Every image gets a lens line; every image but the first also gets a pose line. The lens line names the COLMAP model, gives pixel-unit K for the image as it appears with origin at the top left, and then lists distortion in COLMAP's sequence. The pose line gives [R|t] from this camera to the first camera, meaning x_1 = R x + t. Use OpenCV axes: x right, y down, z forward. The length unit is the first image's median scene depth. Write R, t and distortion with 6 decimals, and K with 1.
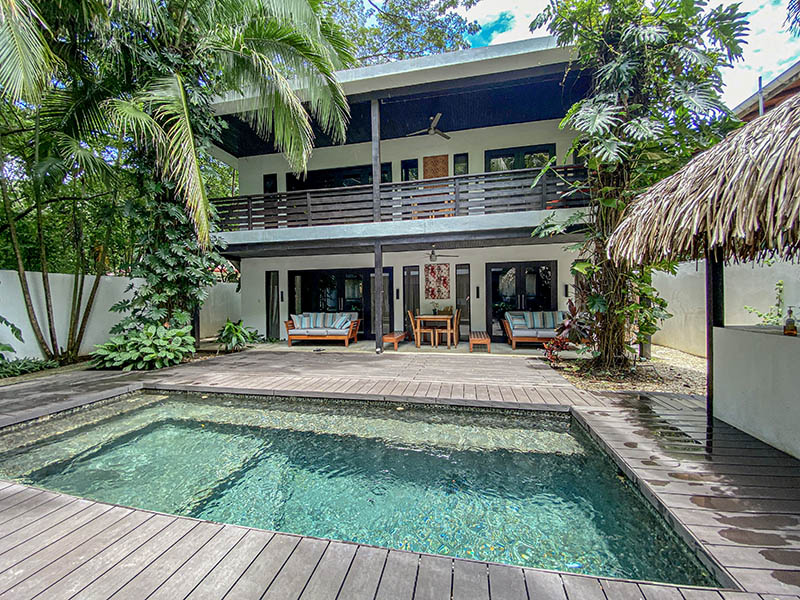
lens RADIAL K [[322.5, 0, 397.6], [0, 322.5, 299.5], [0, 0, 1]] dist [0.022981, -0.021370]
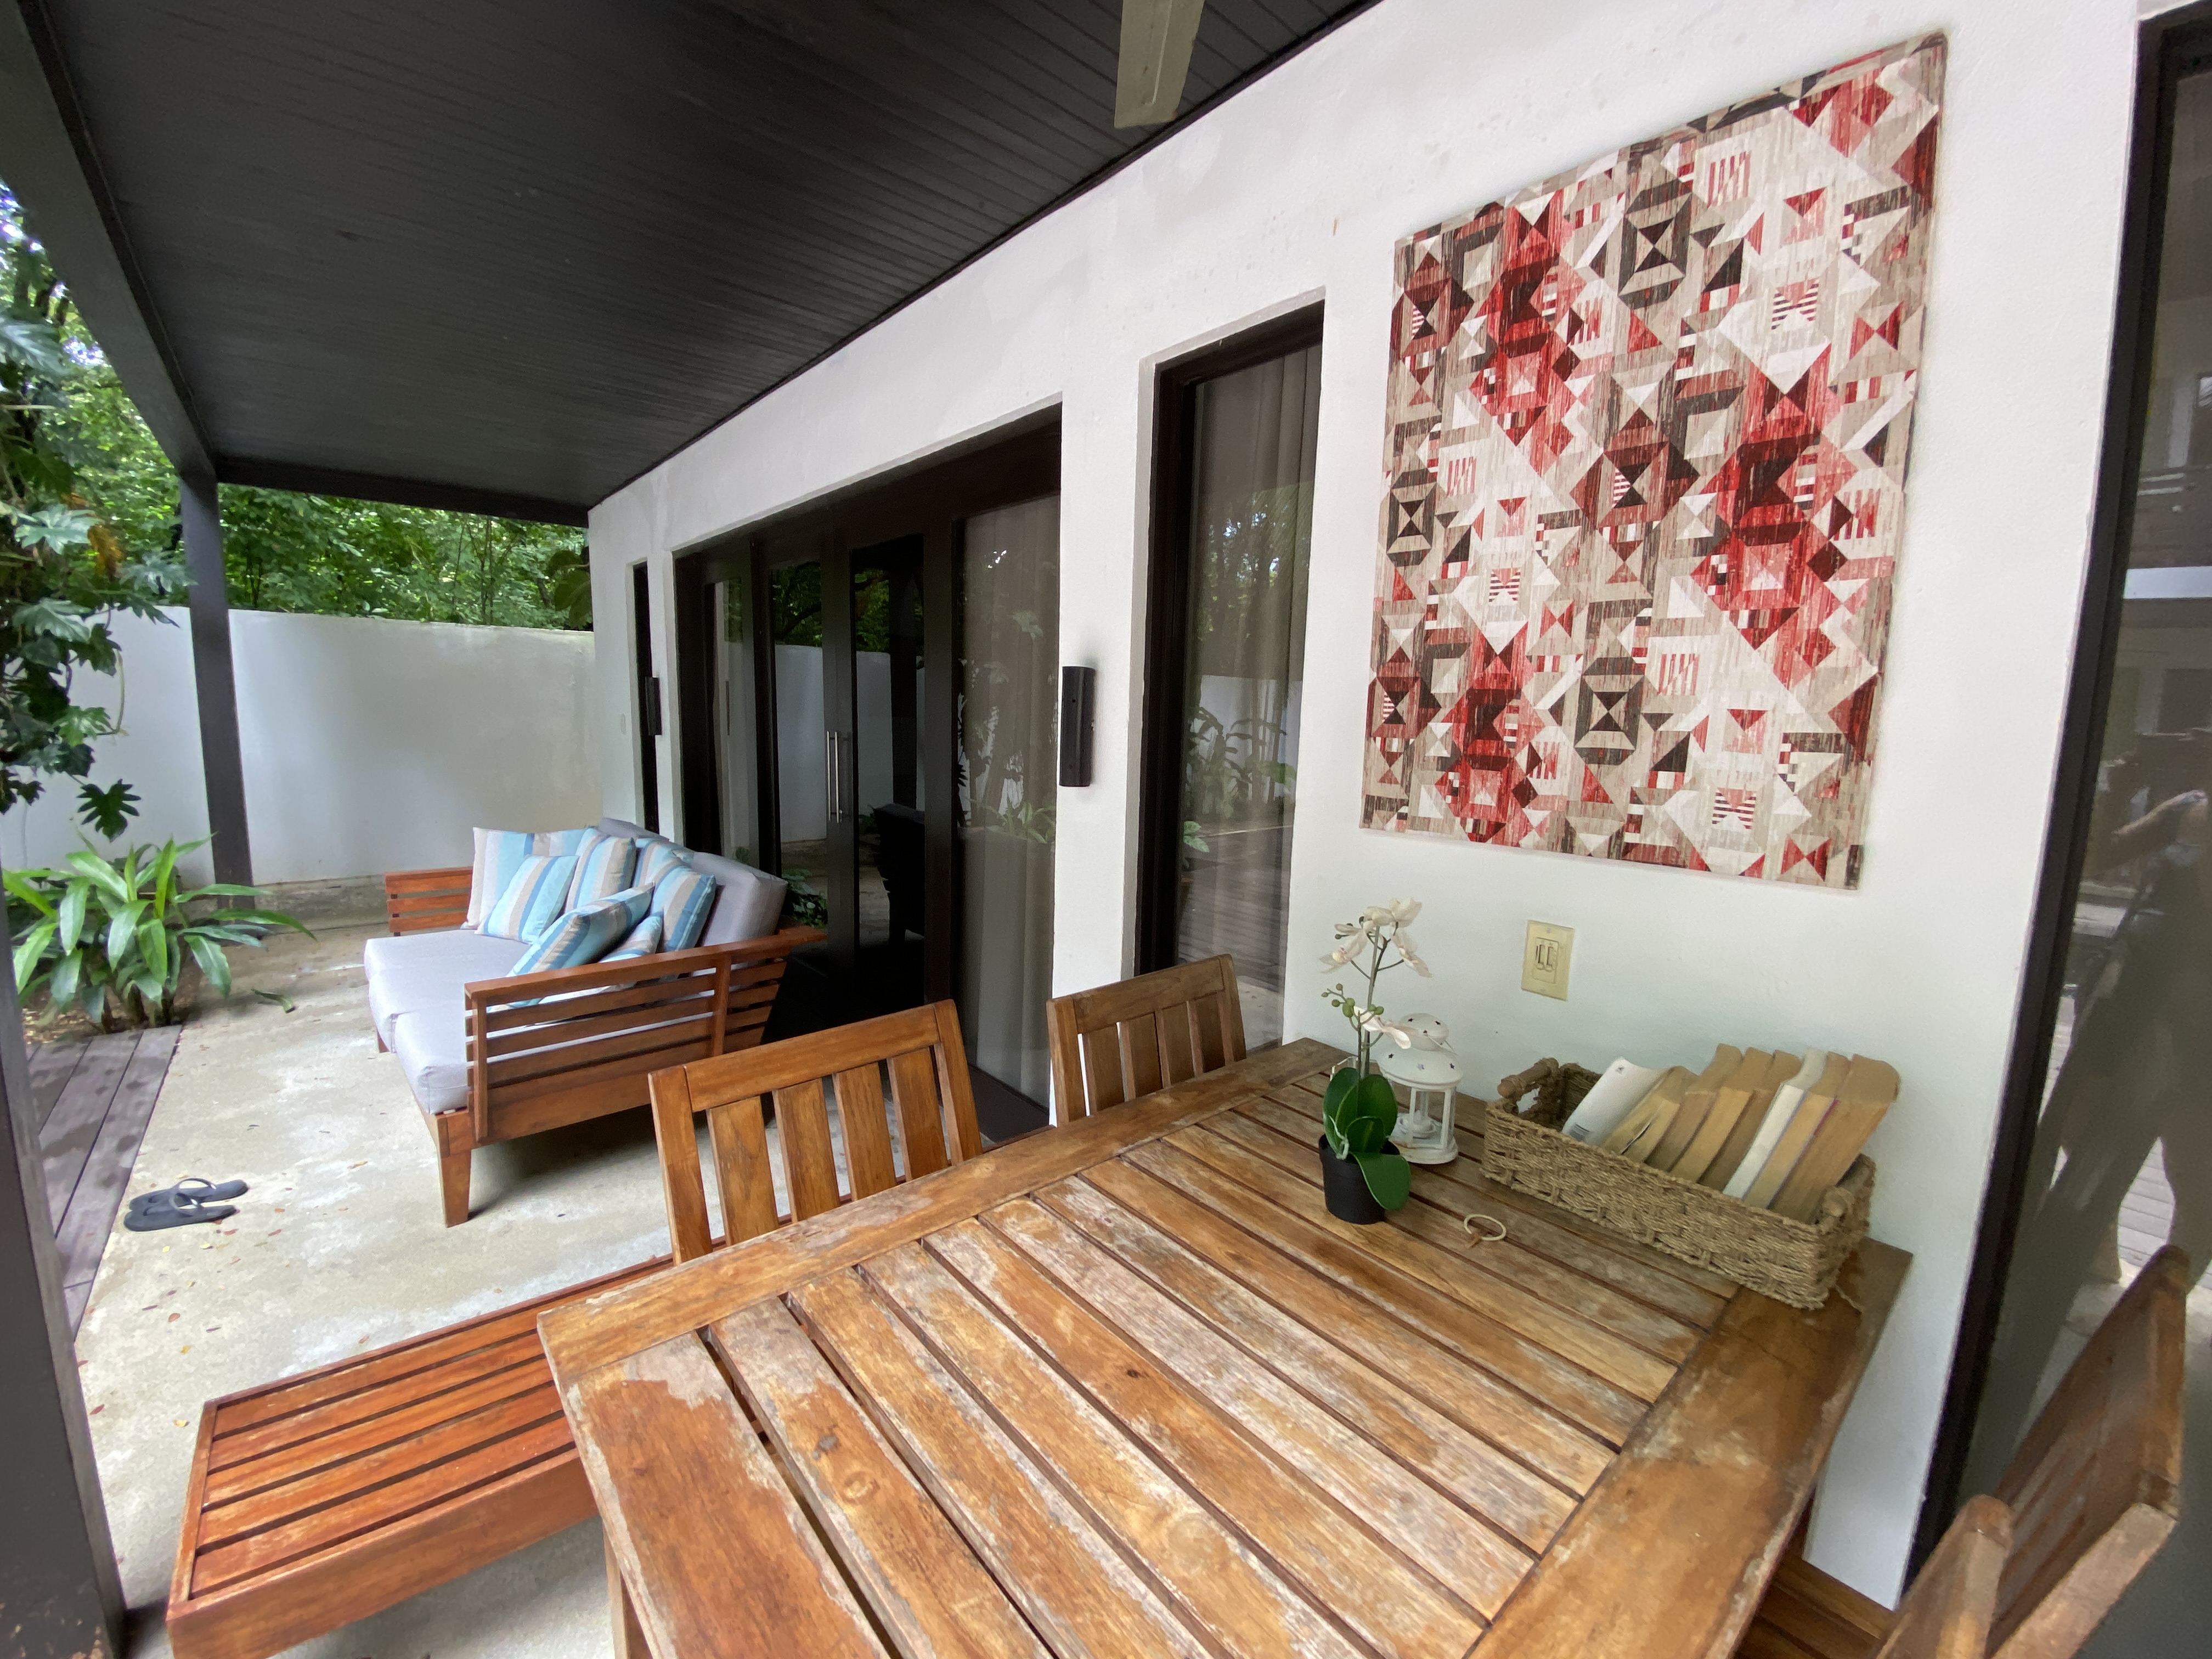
lens RADIAL K [[891.8, 0, 1099.3], [0, 891.8, 828.1], [0, 0, 1]] dist [0.022981, -0.021370]
pose [[0.795084, 0.113586, -0.595768, 0.150711], [-0.042703, 0.990353, 0.131826, -0.021965], [0.604994, -0.079371, 0.792264, 0.832742]]
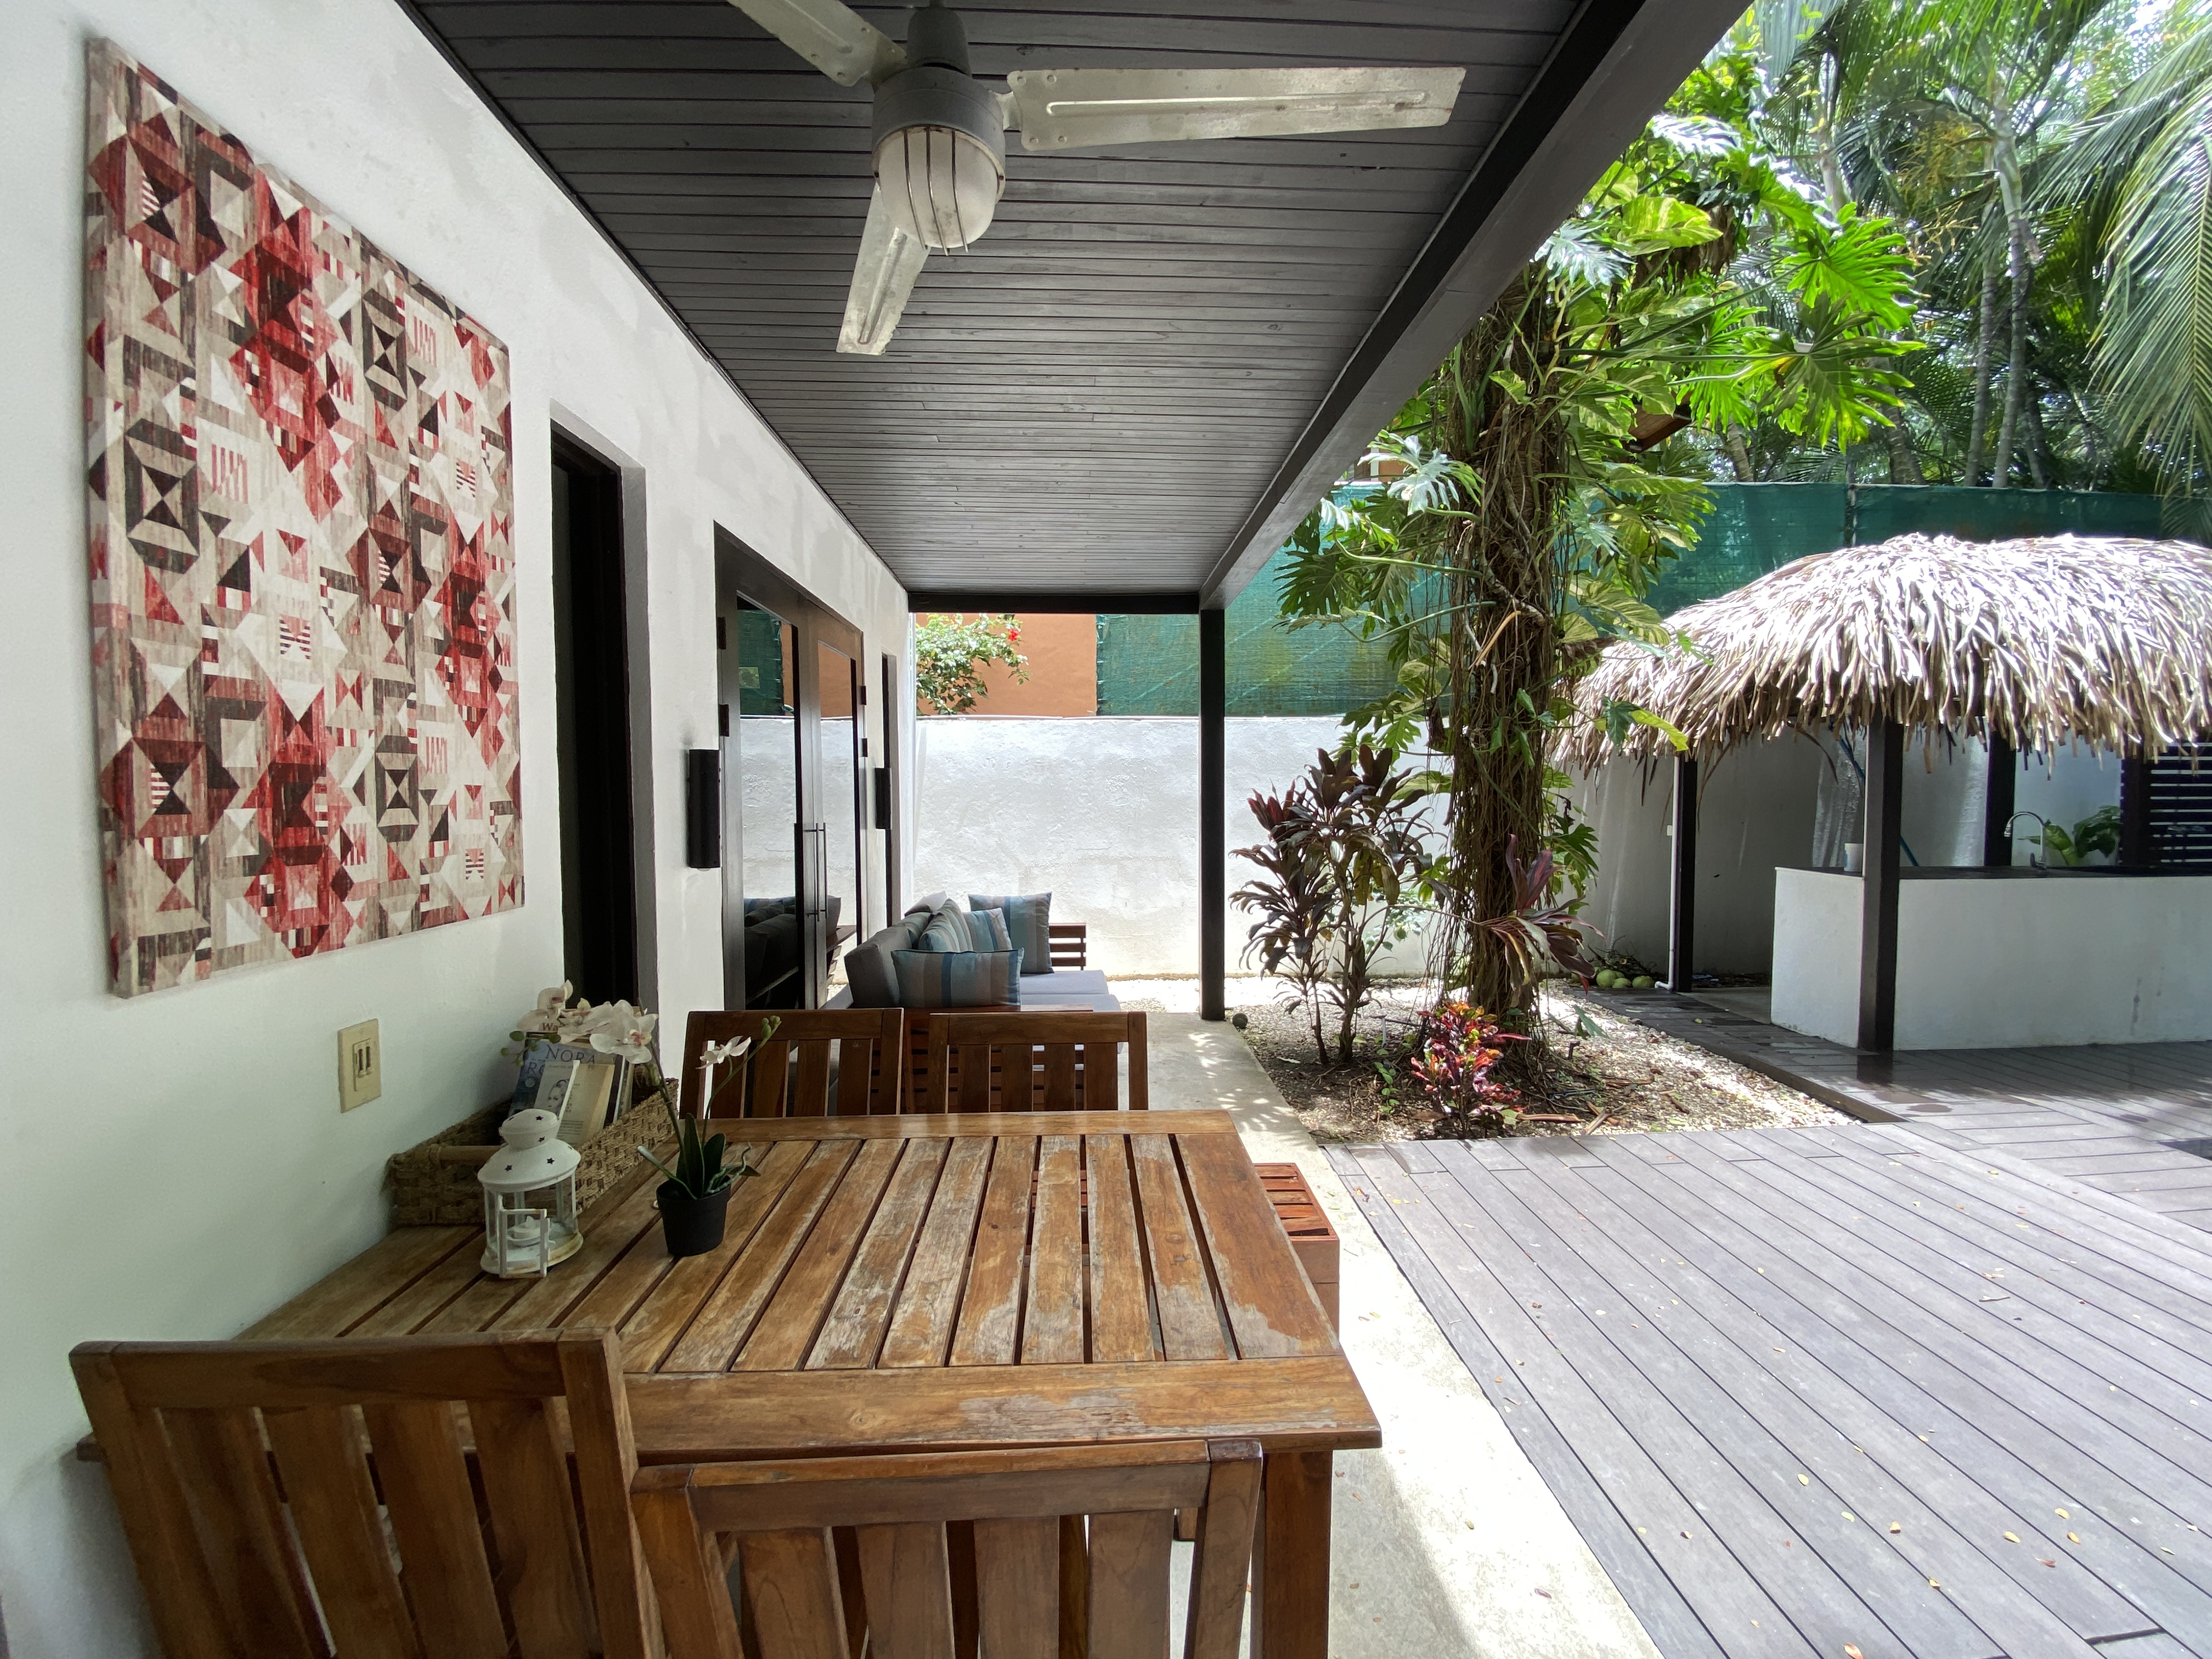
lens RADIAL K [[905.2, 0, 1099.3], [0, 905.2, 827.5], [0, 0, 1]] dist [0.003657, -0.012644]
pose [[-0.232541, -0.029329, 0.972144, -0.038384], [0.015823, 0.999299, 0.033933, -0.021938], [-0.972458, 0.023273, -0.231914, 0.920368]]
